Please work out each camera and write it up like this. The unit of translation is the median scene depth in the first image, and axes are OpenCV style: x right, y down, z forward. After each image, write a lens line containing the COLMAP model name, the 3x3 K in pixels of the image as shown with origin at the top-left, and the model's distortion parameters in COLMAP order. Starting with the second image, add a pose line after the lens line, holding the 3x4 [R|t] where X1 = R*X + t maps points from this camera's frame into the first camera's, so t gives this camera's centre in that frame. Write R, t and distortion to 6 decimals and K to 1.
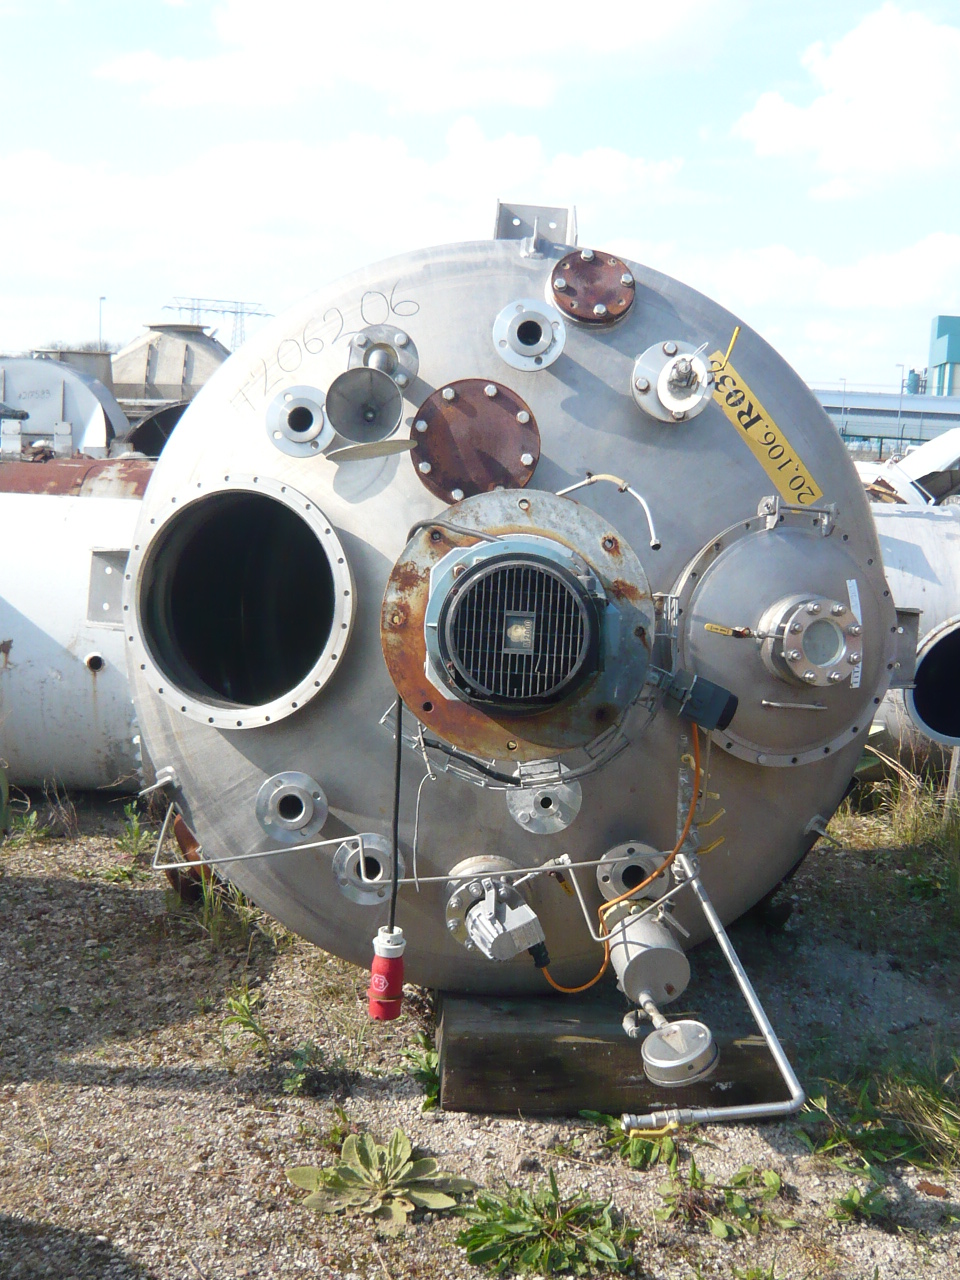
lens RADIAL K [[1528.7, 0, 480.0], [0, 1528.7, 640.0], [0, 0, 1]] dist [-0.089632, 0.006565]
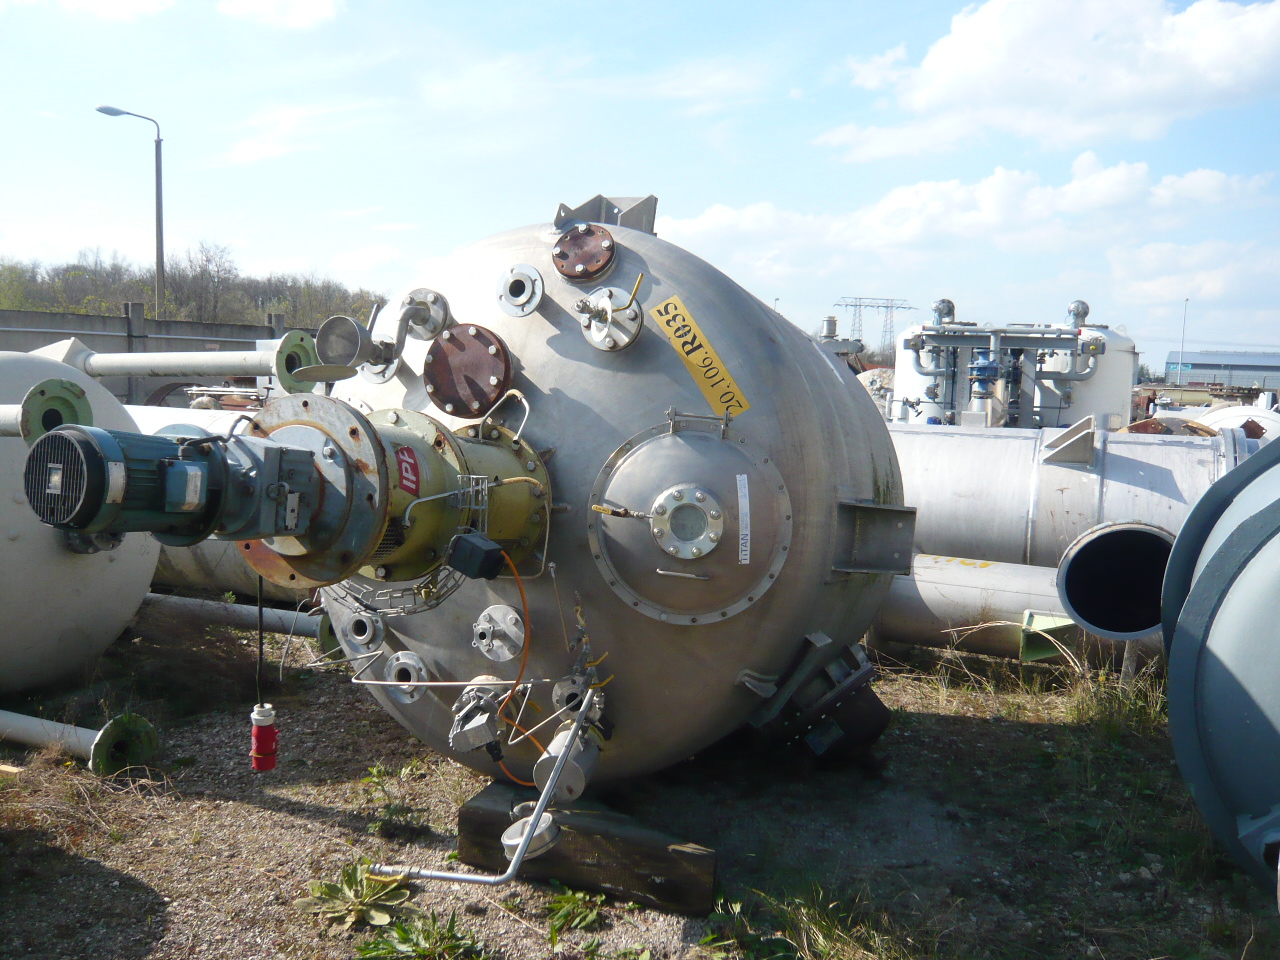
lens RADIAL K [[1121.0, 0, 632.2], [0, 1121.0, 501.2], [0, 0, 1]] dist [-0.087324, 0.015666]
pose [[0.914132, 0.024222, -0.404691, 0.518986], [-0.041855, 0.998518, -0.034779, 0.016250], [0.403249, 0.048731, 0.913792, 0.144122]]
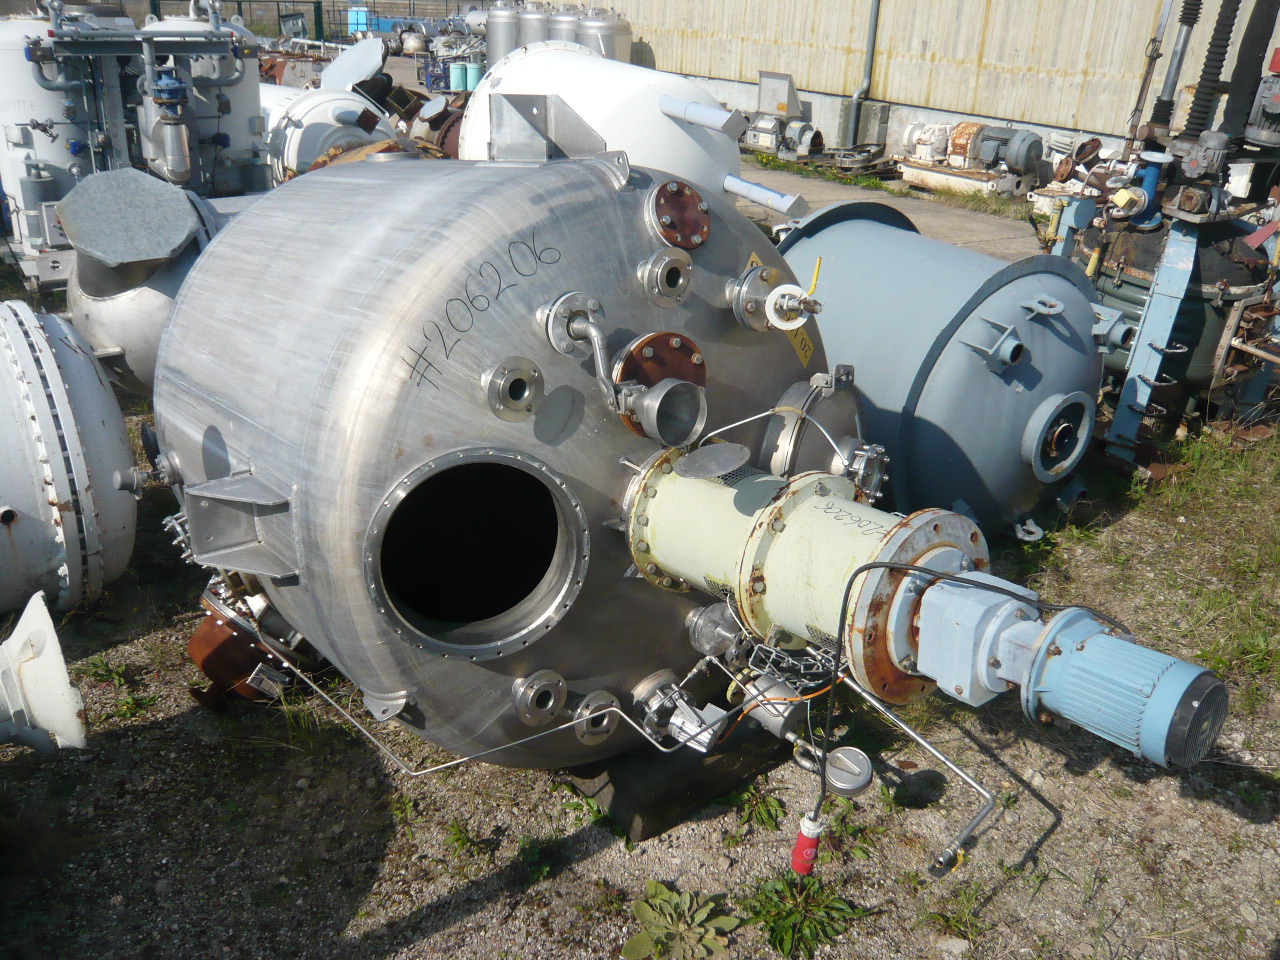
lens RADIAL K [[1121.0, 0, 632.2], [0, 1121.0, 501.2], [0, 0, 1]] dist [-0.087324, 0.015666]
pose [[0.781378, -0.270624, 0.562327, -0.518723], [0.070680, 0.933660, 0.351118, -0.339881], [-0.620043, -0.234610, 0.748669, 0.319665]]
